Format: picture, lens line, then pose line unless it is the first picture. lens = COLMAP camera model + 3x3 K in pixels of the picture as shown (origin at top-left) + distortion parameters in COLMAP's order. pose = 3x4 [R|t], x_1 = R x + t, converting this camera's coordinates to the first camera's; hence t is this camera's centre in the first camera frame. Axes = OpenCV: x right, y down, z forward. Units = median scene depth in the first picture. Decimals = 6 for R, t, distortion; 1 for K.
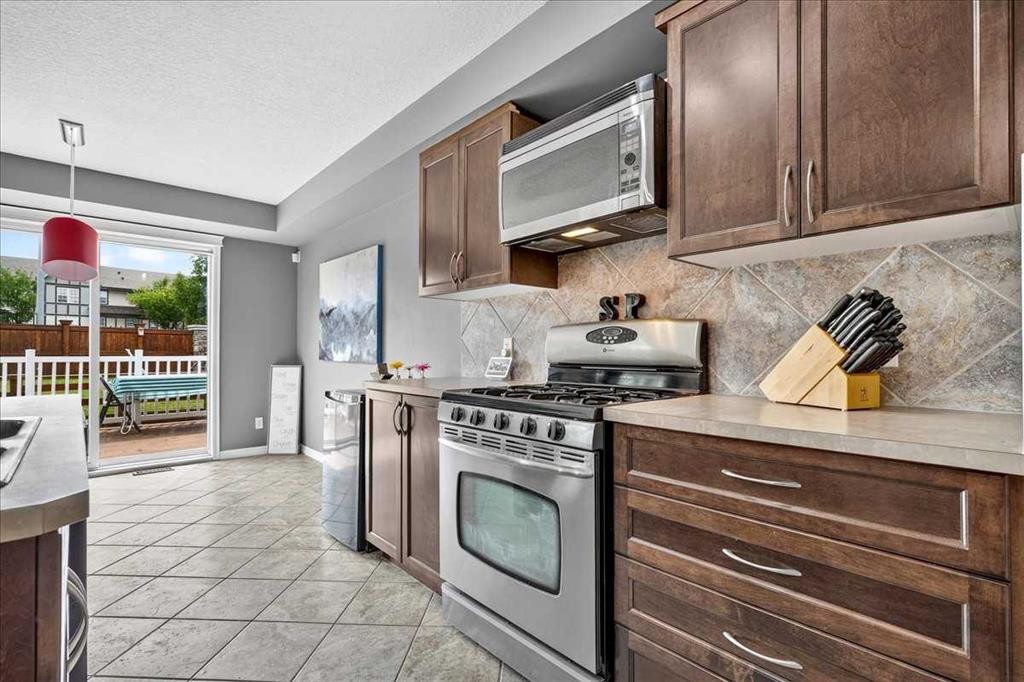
lens RADIAL K [[473.7, 0, 513.2], [0, 473.7, 345.6], [0, 0, 1]] dist [0.000306, 0.000014]
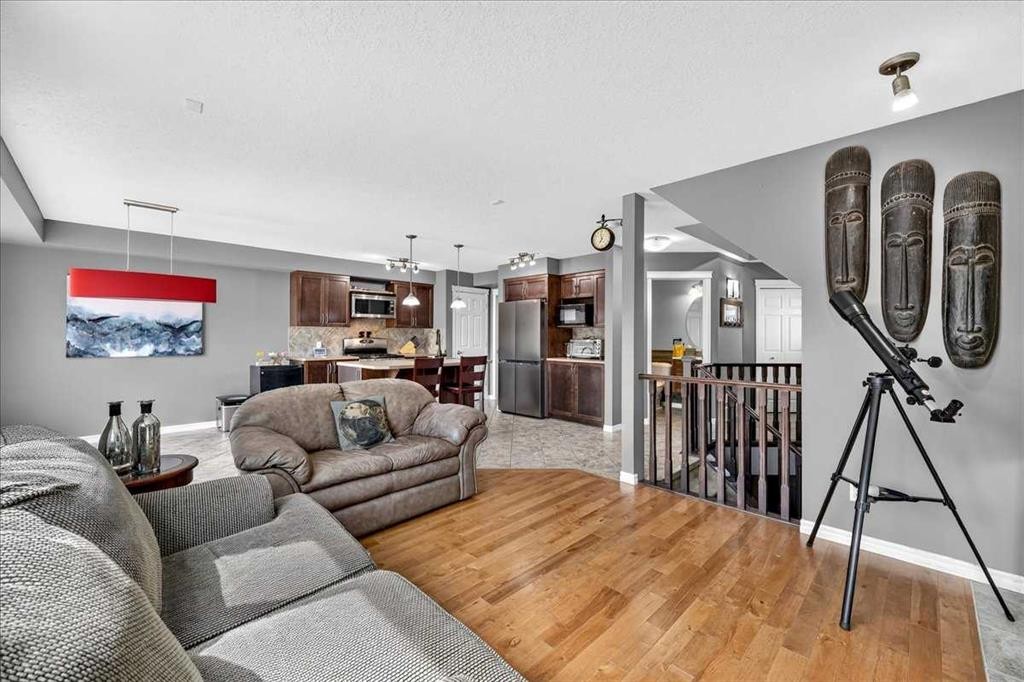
lens RADIAL K [[405.5, 0, 509.8], [0, 405.5, 337.4], [0, 0, 1]] dist [-0.012836, -0.000068]
pose [[-0.031172, 0.000242, 0.999514, -4.002037], [-0.010805, 0.999941, -0.000579, -0.083834], [-0.999456, -0.010817, -0.031168, -0.148268]]
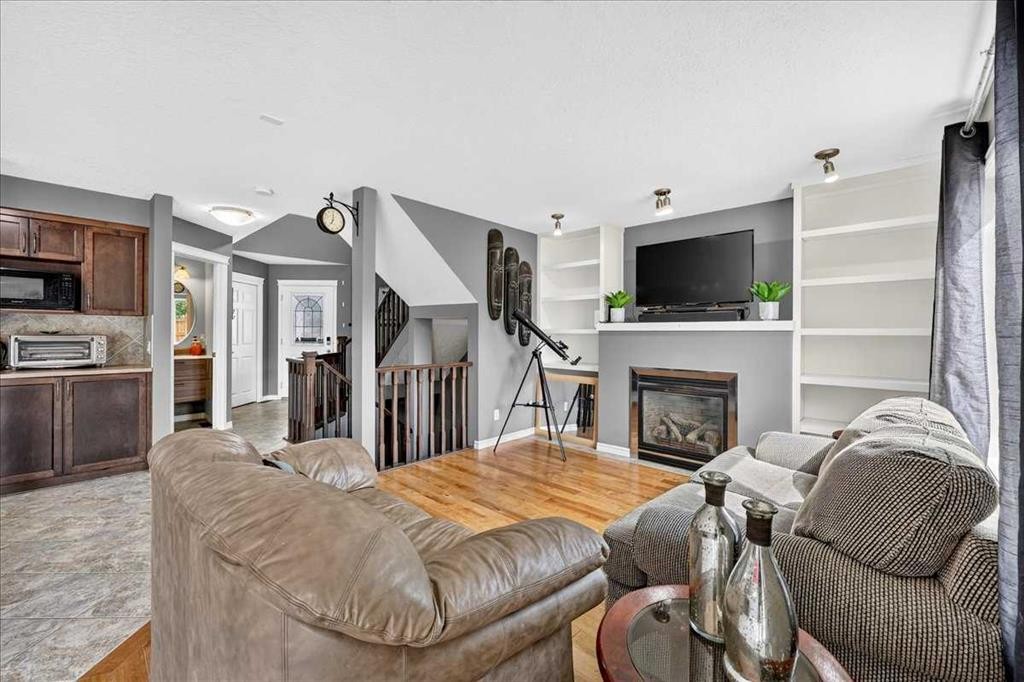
lens RADIAL K [[413.1, 0, 513.7], [0, 413.1, 334.2], [0, 0, 1]] dist [0.000051, -0.000044]
pose [[-0.997296, -0.003398, -0.073413, -2.550751], [-0.003056, 0.999984, -0.004765, -0.076670], [0.073428, -0.004528, -0.997290, 1.318155]]
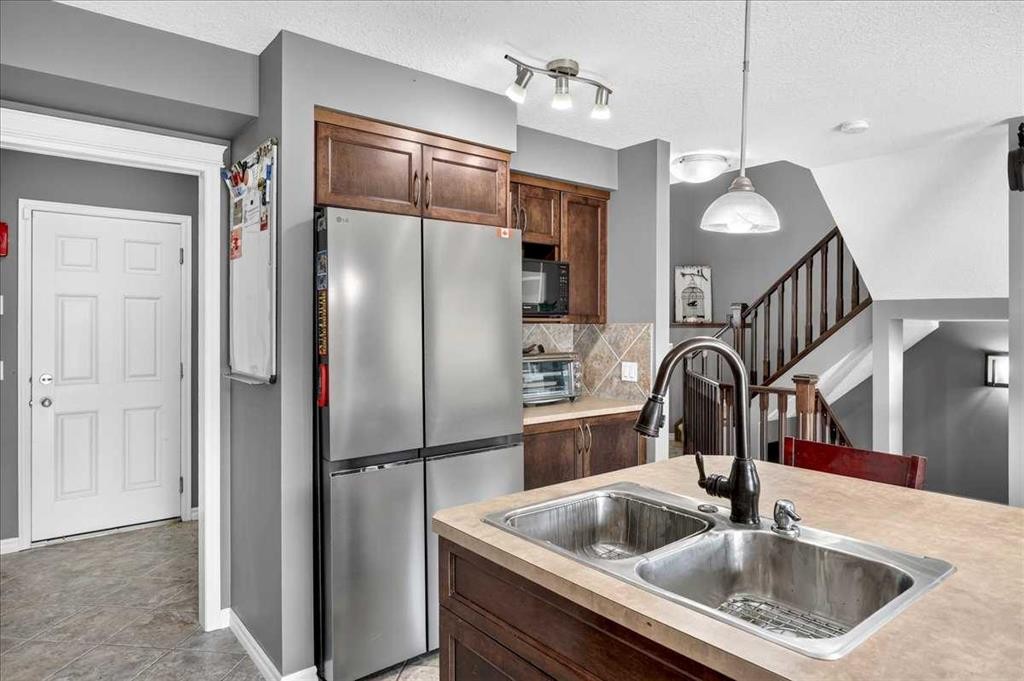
lens RADIAL K [[619.6, 0, 508.7], [0, 619.6, 324.0], [0, 0, 1]] dist [-0.002040, 0.000675]
pose [[-0.997359, 0.003477, 0.072541, -0.461166], [0.002486, 0.999902, -0.013754, -0.150040], [-0.072582, -0.013537, -0.997271, 1.182757]]
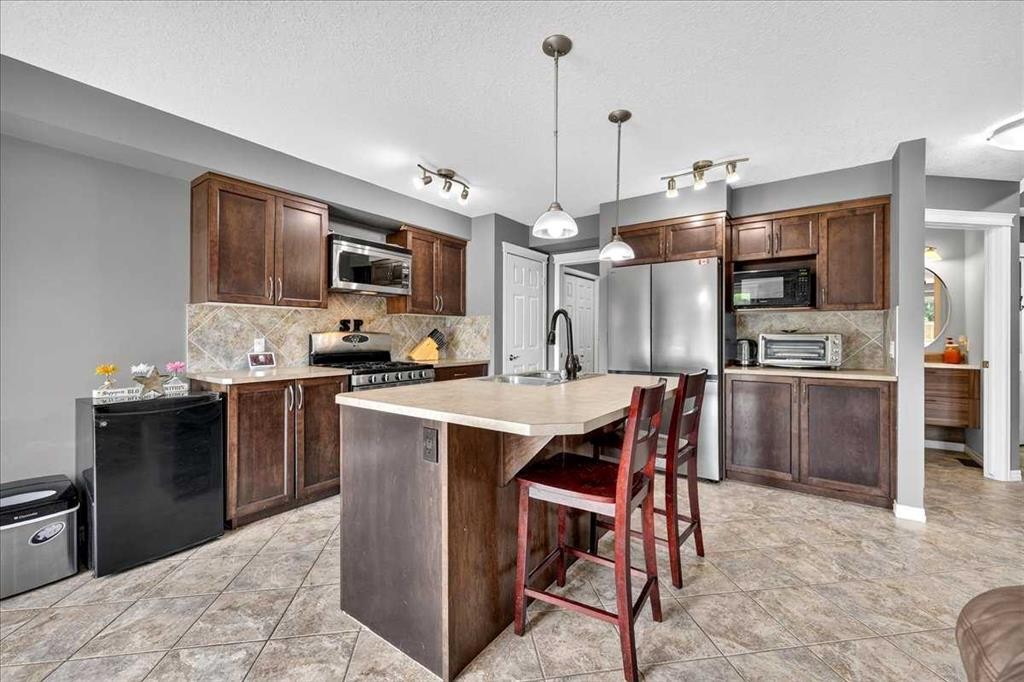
lens RADIAL K [[413.1, 0, 513.7], [0, 413.1, 334.2], [0, 0, 1]] dist [0.000051, -0.000044]
pose [[-0.196214, 0.004317, 0.980552, -2.108010], [-0.009996, 0.999930, -0.006403, -0.045069], [-0.980510, -0.011057, -0.196157, 0.805135]]
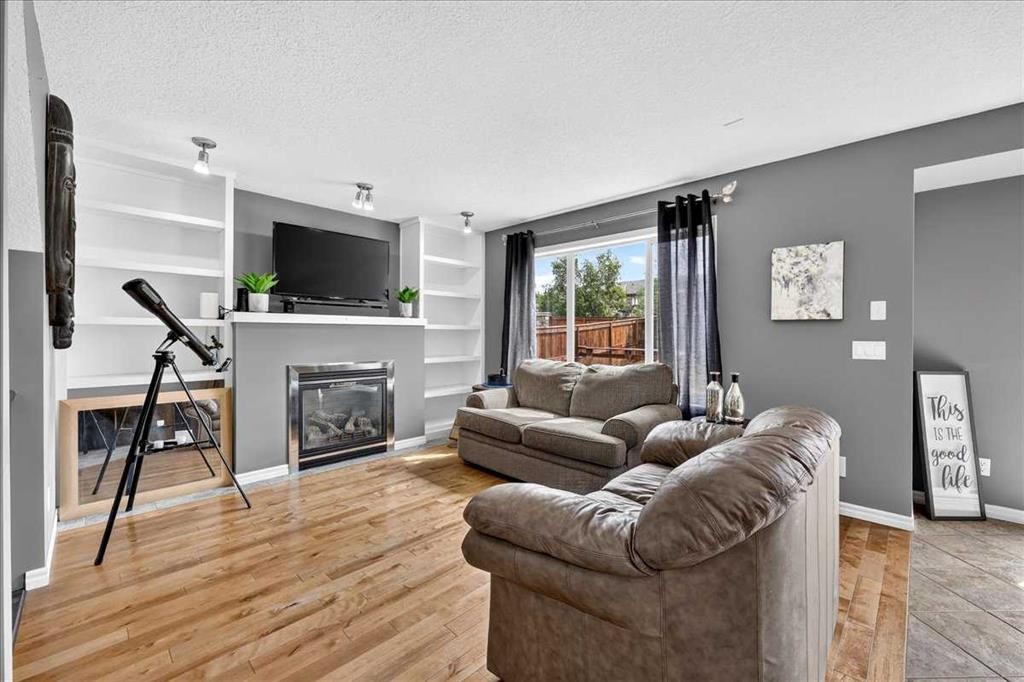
lens RADIAL K [[418.8, 0, 516.1], [0, 418.8, 335.6], [0, 0, 1]] dist [0.001372, 0.000212]
pose [[0.059797, 0.004630, -0.998200, -1.275731], [0.006462, 0.999966, 0.005025, -0.051809], [0.998190, -0.006751, 0.059765, -0.060324]]
